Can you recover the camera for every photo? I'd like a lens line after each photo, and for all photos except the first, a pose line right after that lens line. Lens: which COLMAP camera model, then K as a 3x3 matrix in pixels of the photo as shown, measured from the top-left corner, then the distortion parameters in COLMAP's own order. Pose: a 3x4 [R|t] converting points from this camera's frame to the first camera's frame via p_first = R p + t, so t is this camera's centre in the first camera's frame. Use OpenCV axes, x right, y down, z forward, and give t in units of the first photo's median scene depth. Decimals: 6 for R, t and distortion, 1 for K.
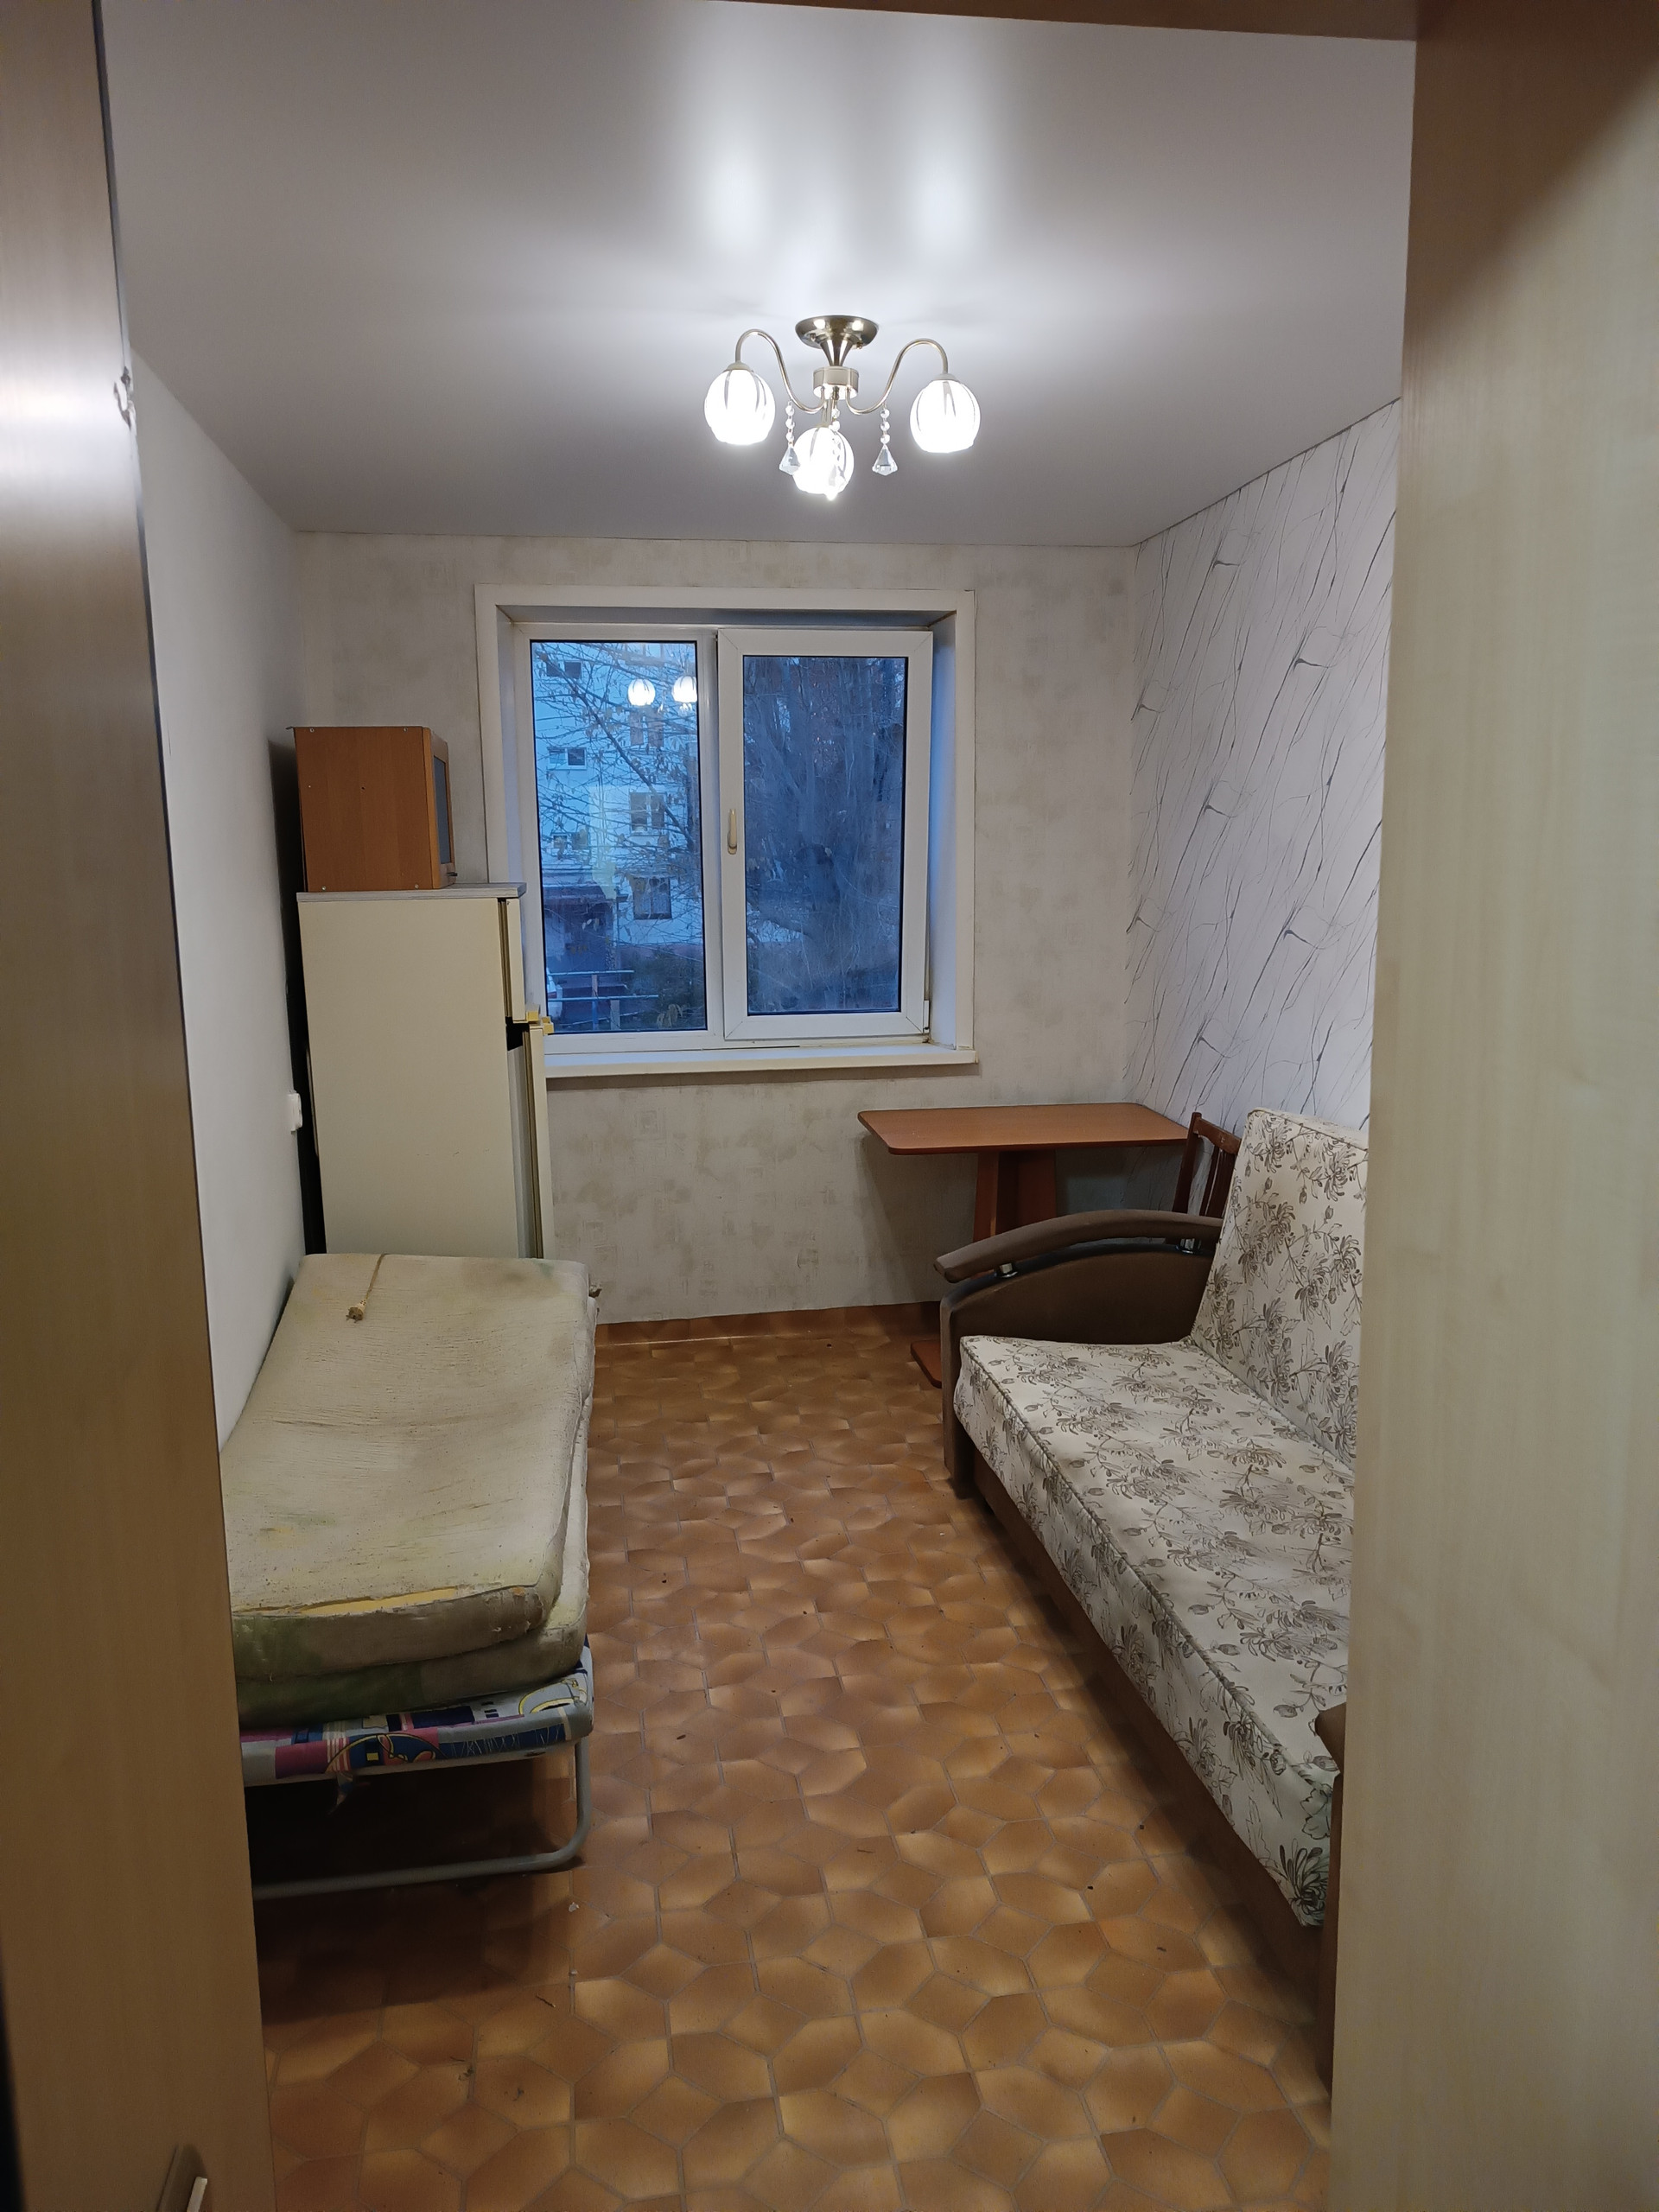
lens RADIAL K [[1564.0, 0, 829.5], [0, 1564.0, 1128.9], [0, 0, 1]] dist [0.032518, -0.028732]
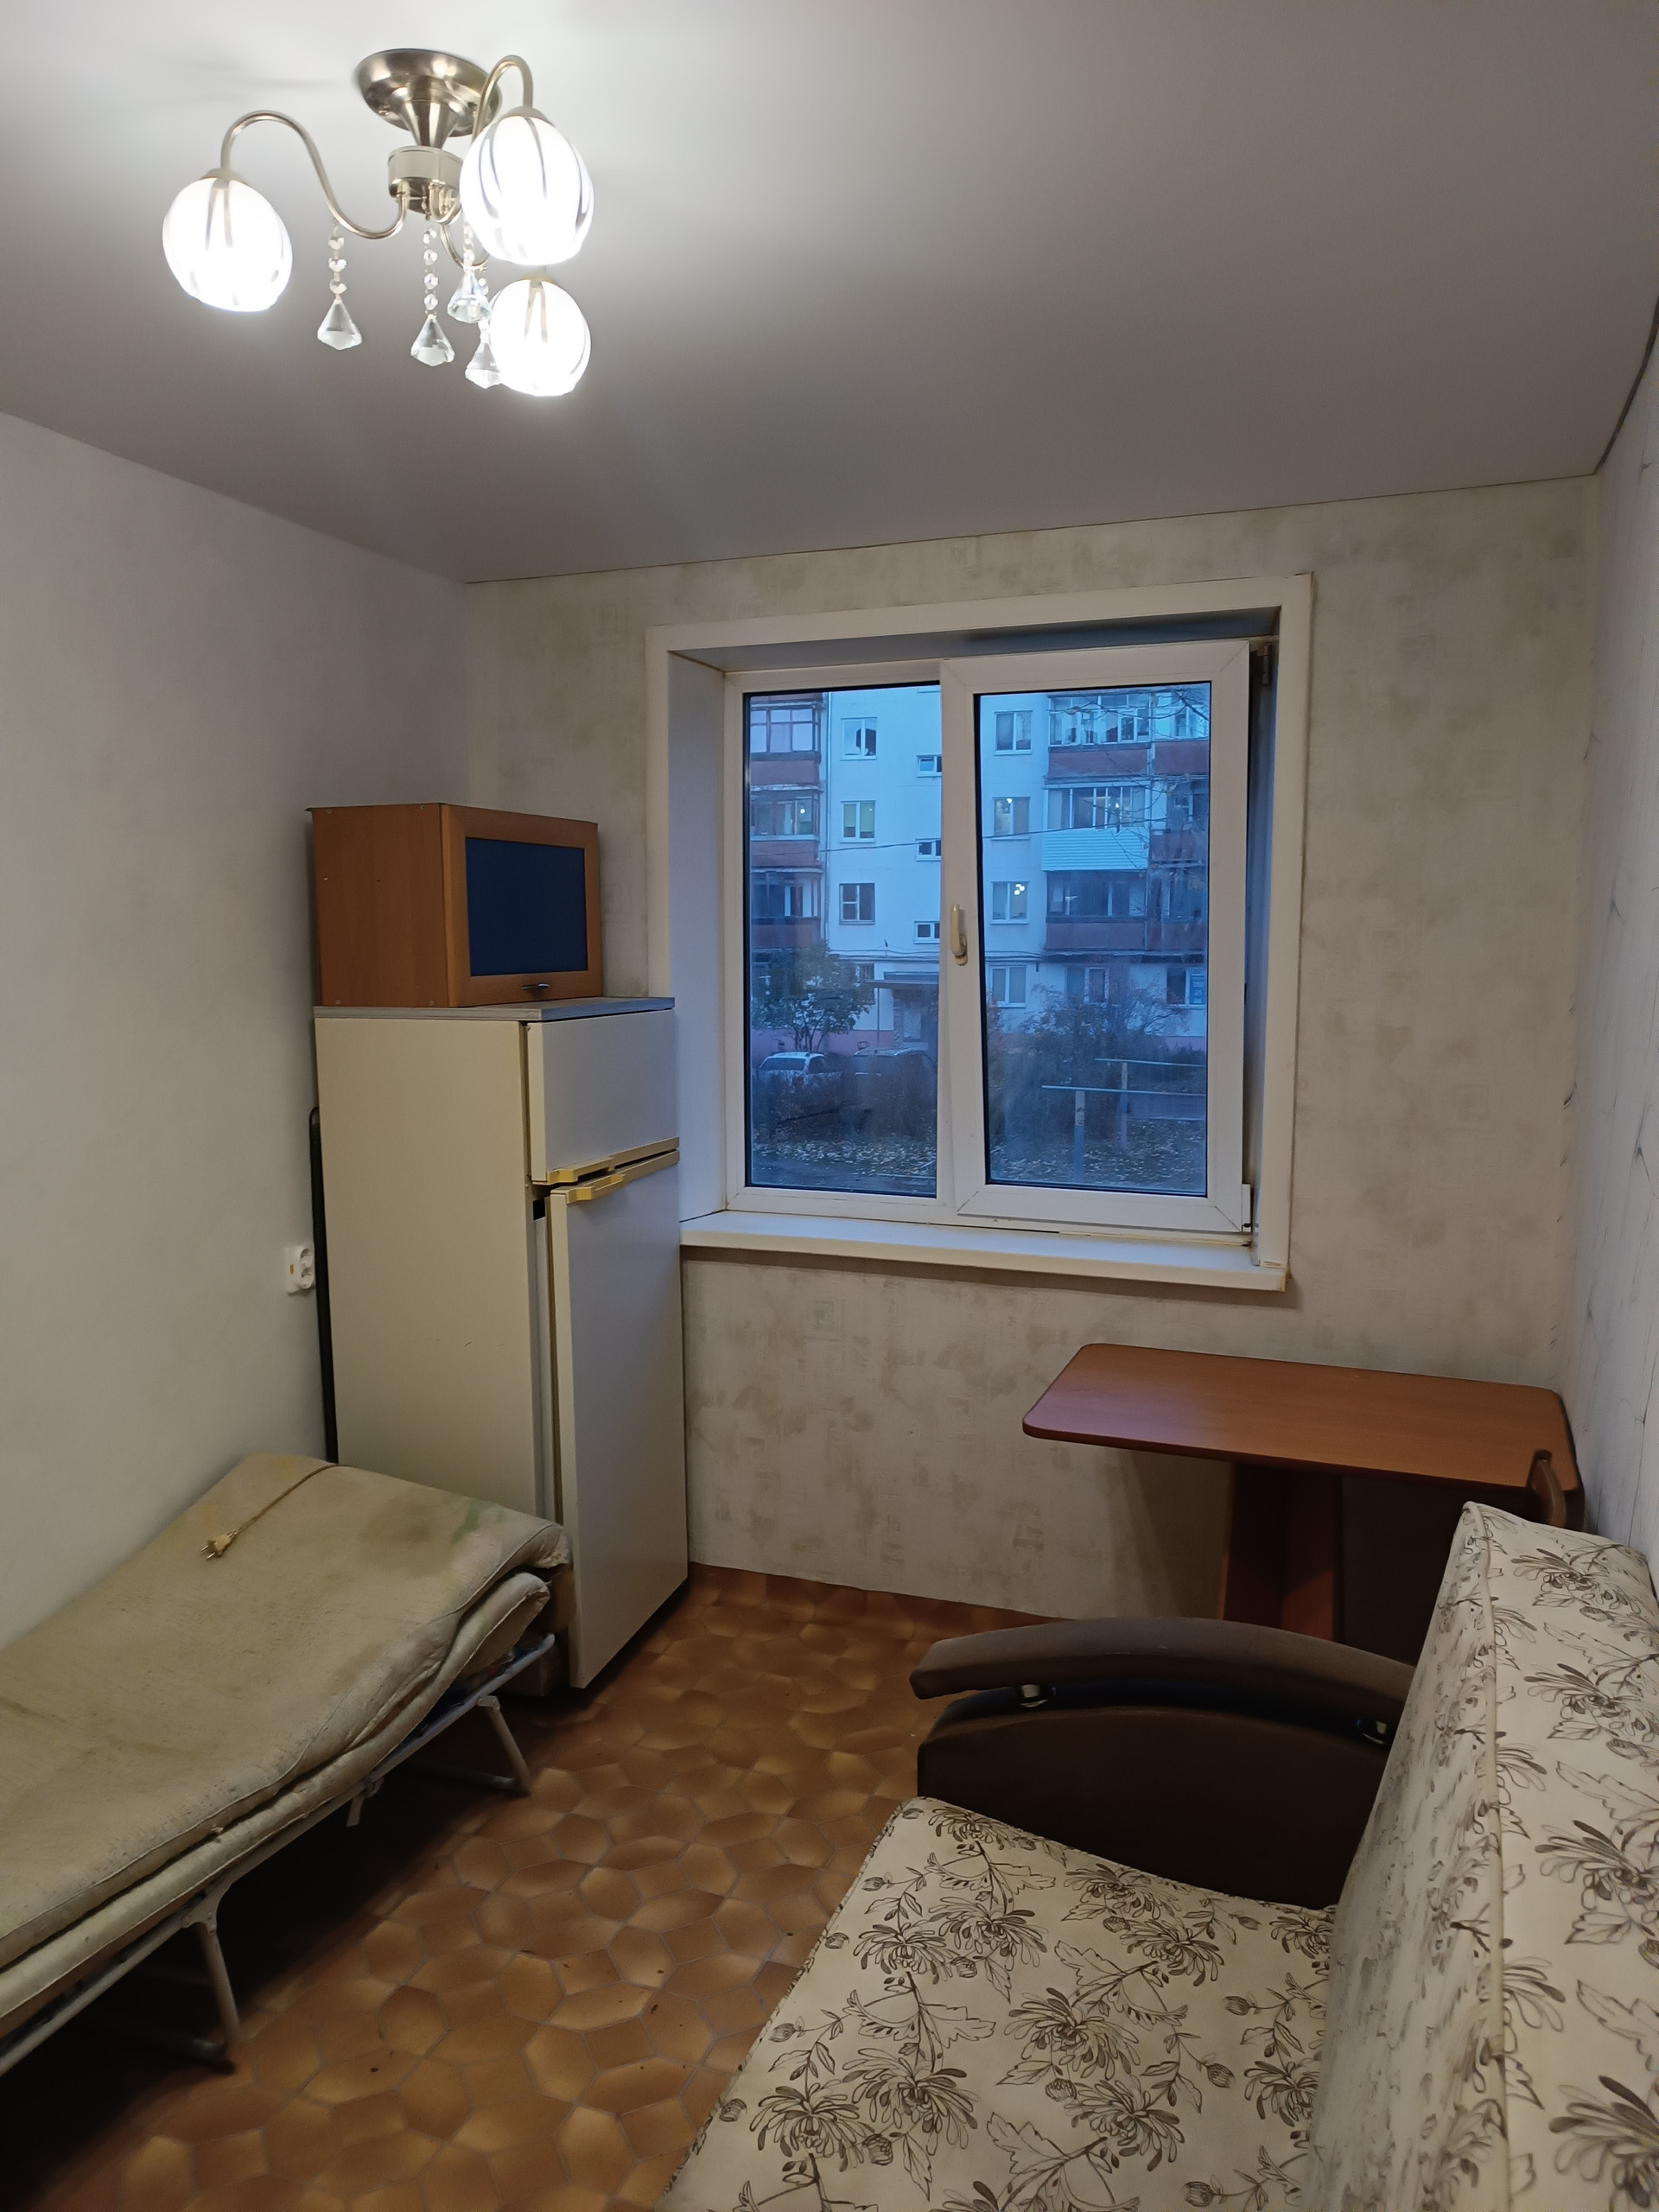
lens RADIAL K [[1582.9, 0, 830.0], [0, 1582.9, 1115.6], [0, 0, 1]] dist [0.024620, -0.022089]
pose [[0.864438, 0.070363, -0.497792, 0.336351], [-0.098768, 0.994630, -0.030925, -0.100618], [0.492942, 0.075898, 0.866745, 0.443157]]
